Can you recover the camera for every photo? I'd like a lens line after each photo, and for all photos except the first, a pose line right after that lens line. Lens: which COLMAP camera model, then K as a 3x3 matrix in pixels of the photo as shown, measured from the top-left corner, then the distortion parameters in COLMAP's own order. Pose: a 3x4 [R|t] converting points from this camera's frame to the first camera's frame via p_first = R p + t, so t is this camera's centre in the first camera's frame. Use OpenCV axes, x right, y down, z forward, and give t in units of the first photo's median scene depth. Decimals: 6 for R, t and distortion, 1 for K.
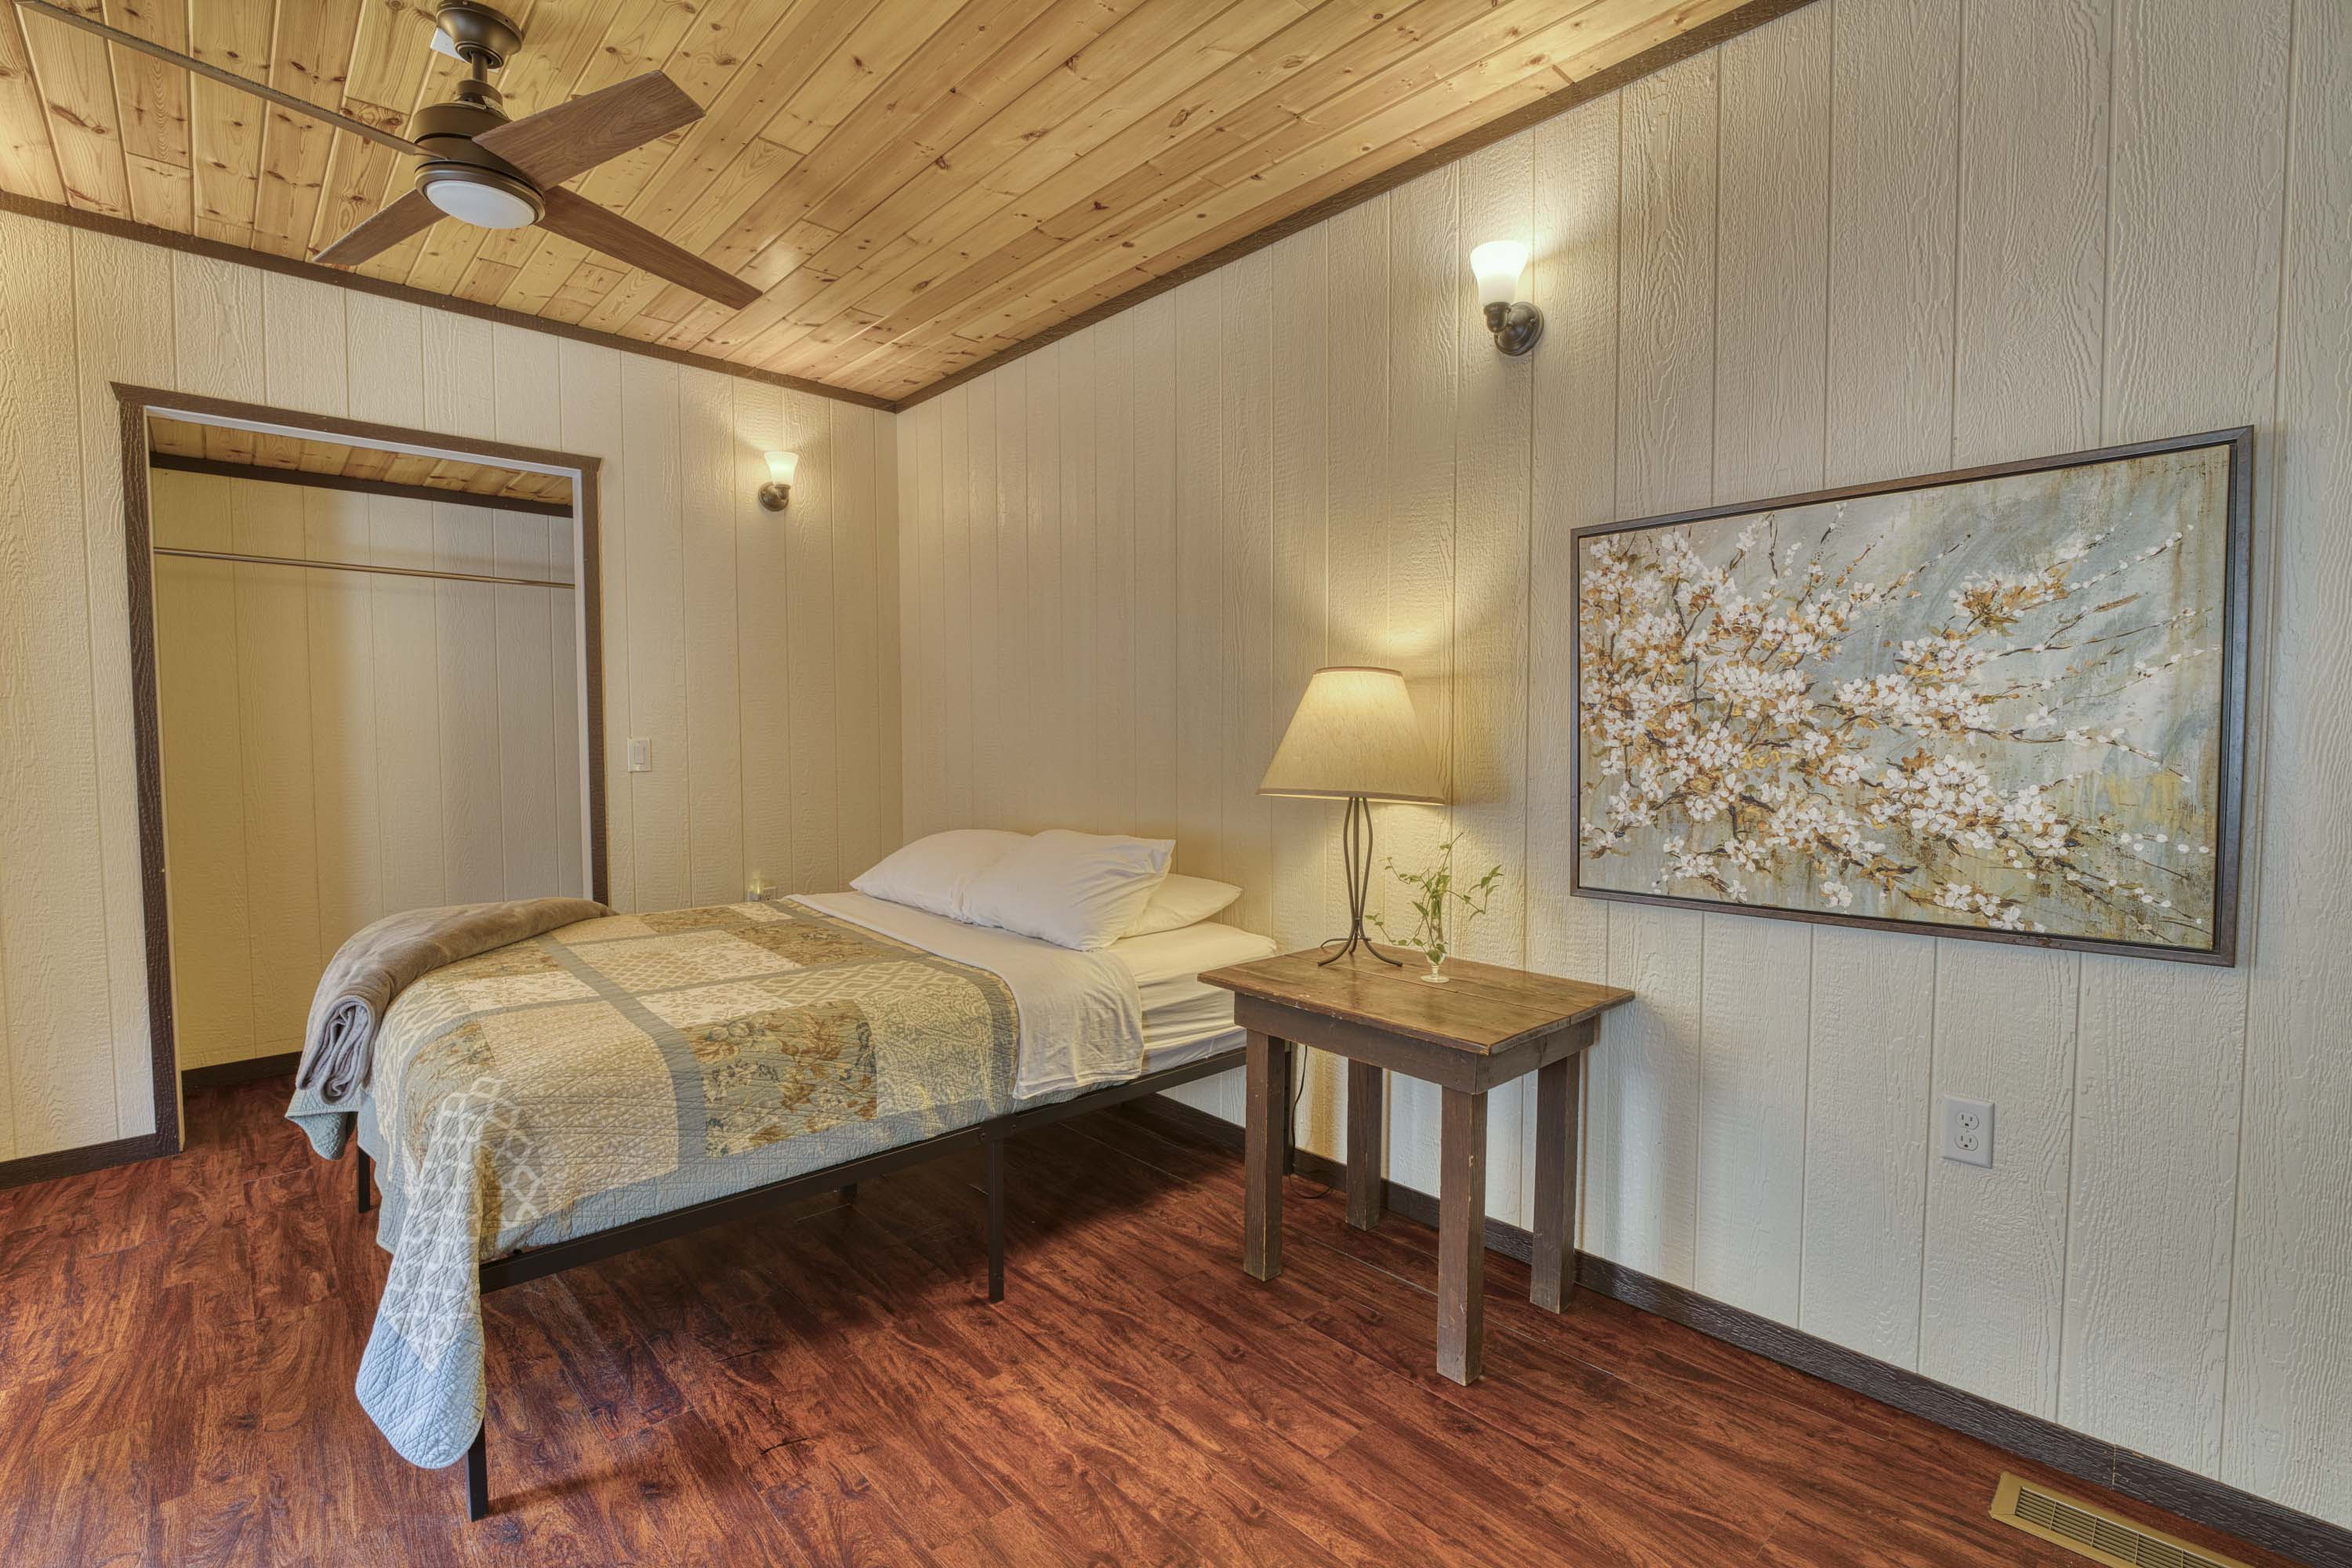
lens RADIAL K [[1049.4, 0, 1174.4], [0, 1049.4, 789.9], [0, 0, 1]] dist [-0.018827, 0.001754]
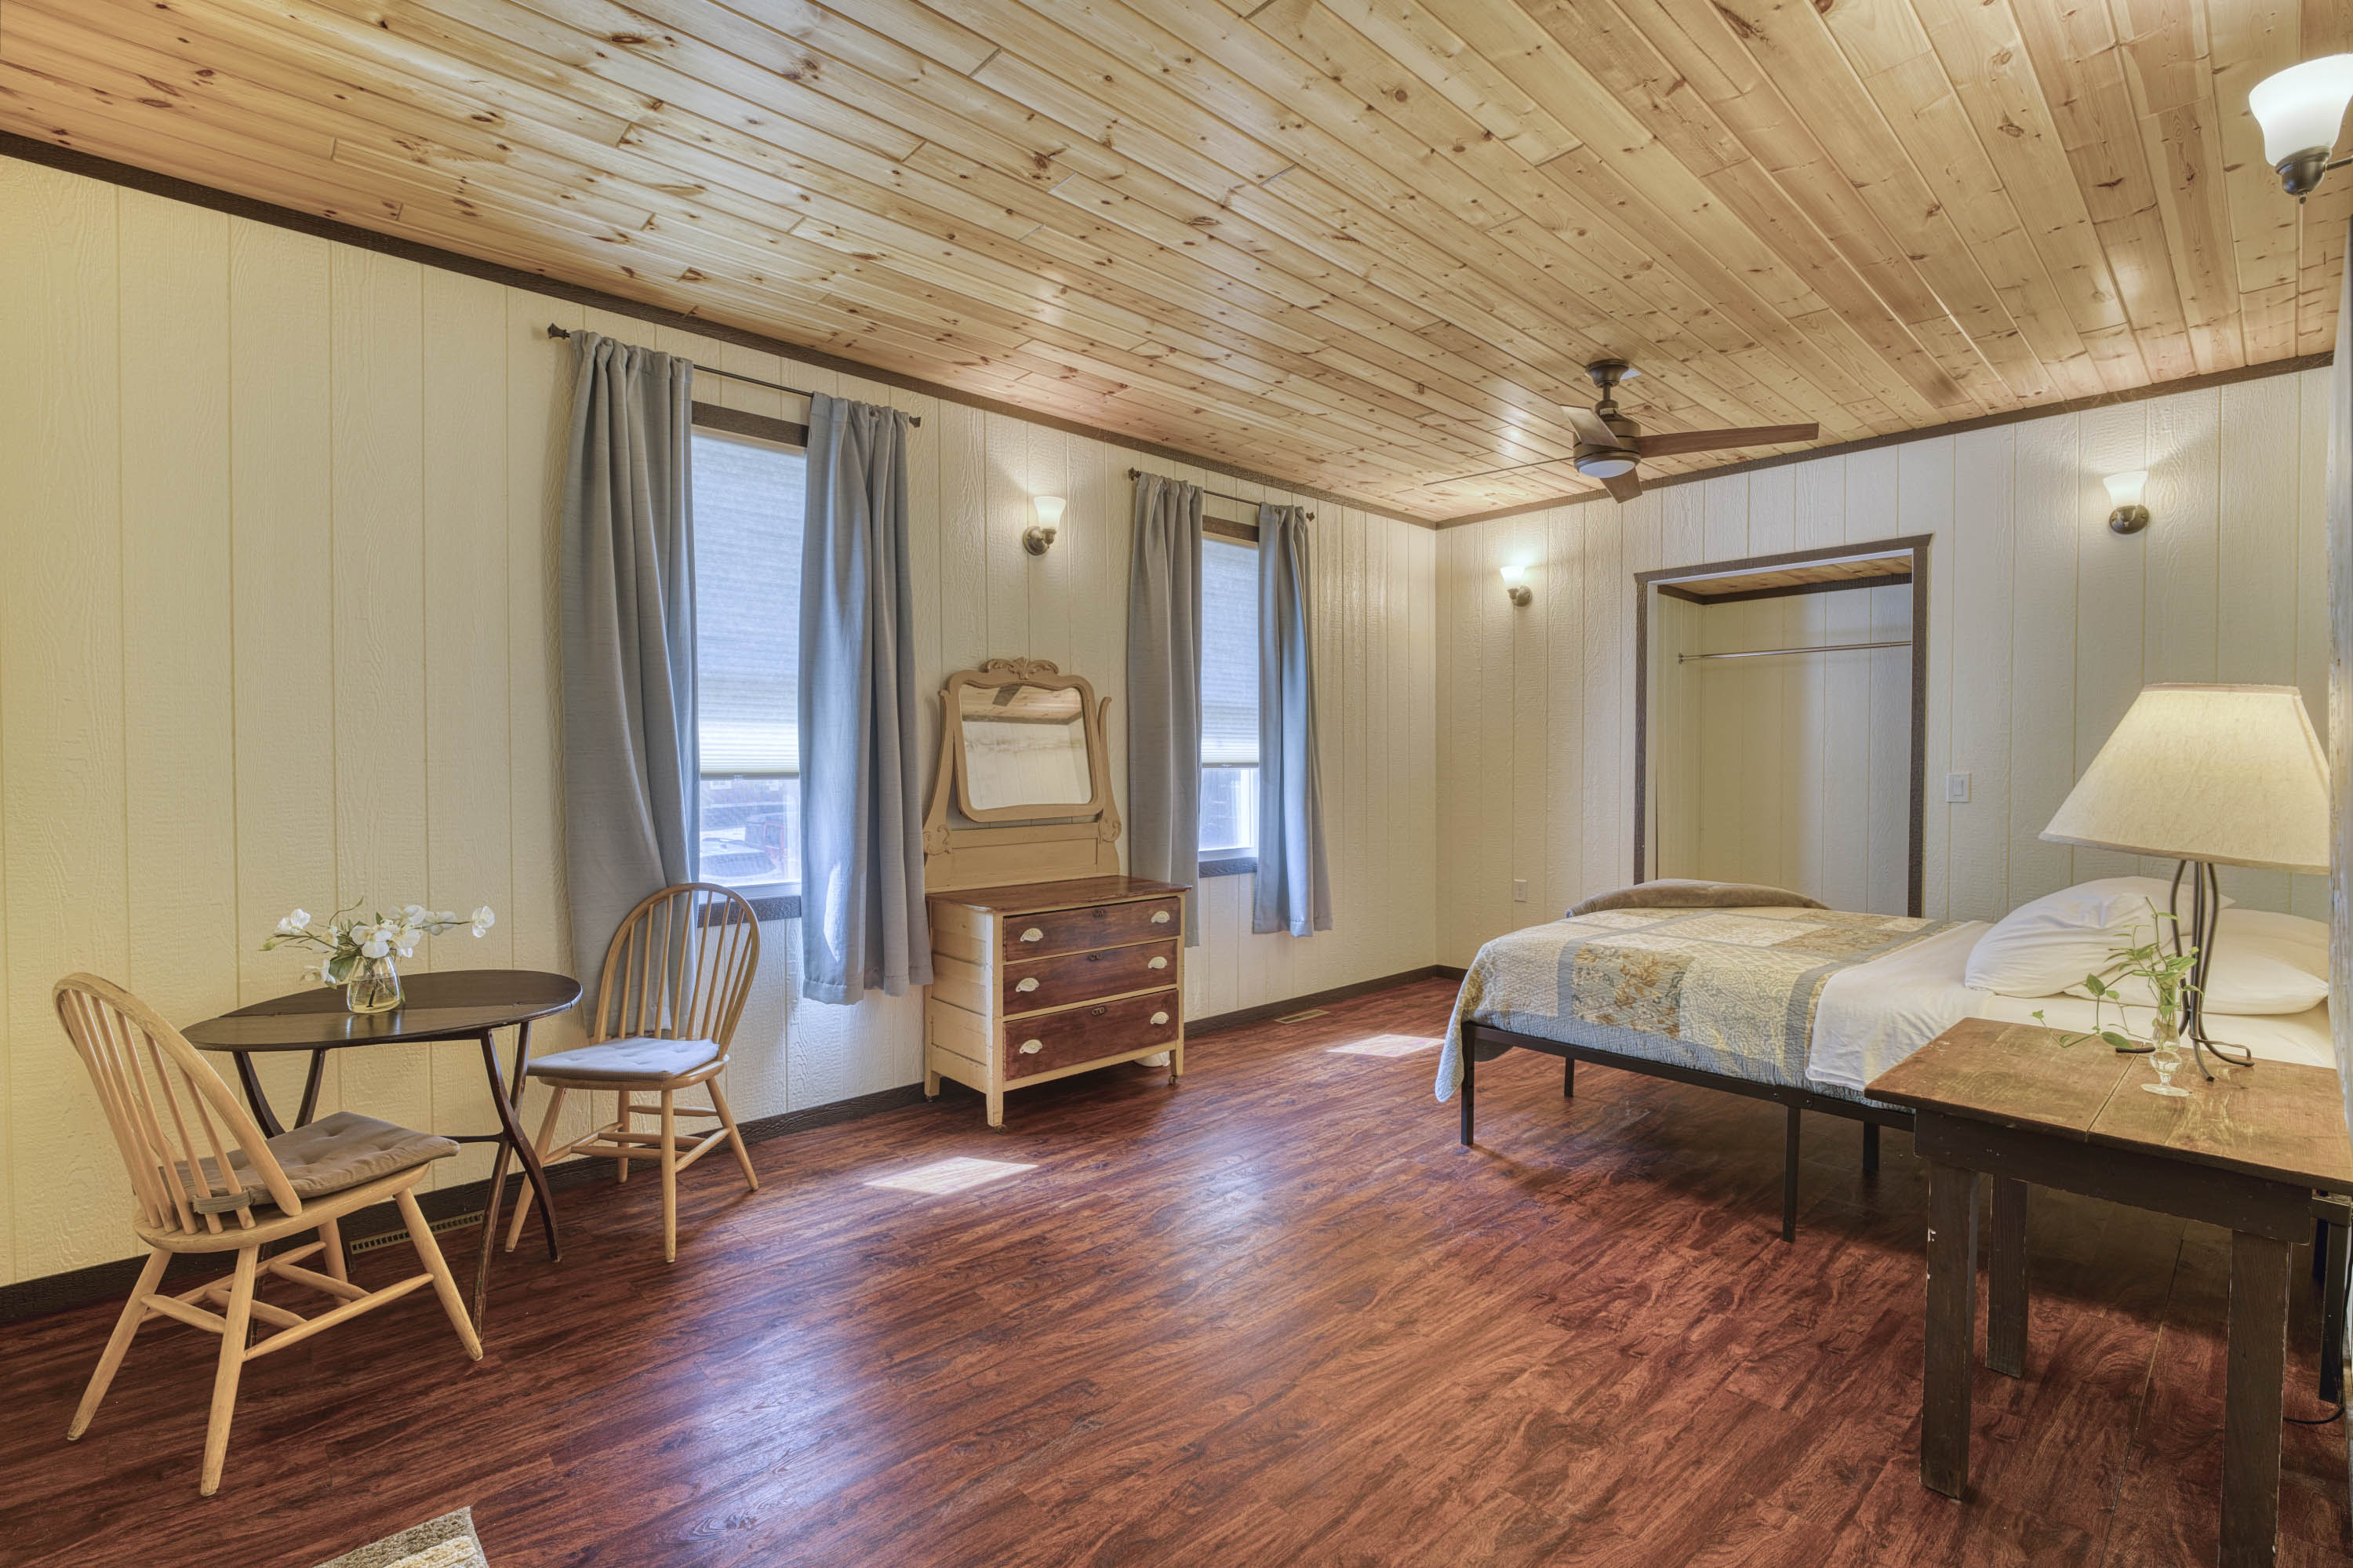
lens RADIAL K [[1049.9, 0, 1177.0], [0, 1049.9, 784.2], [0, 0, 1]] dist [-0.018827, 0.001754]
pose [[-0.003792, 0.014566, -0.999887, 1.126390], [-0.052844, 0.998494, 0.014746, -0.016002], [0.998596, 0.052894, -0.003016, 0.307555]]
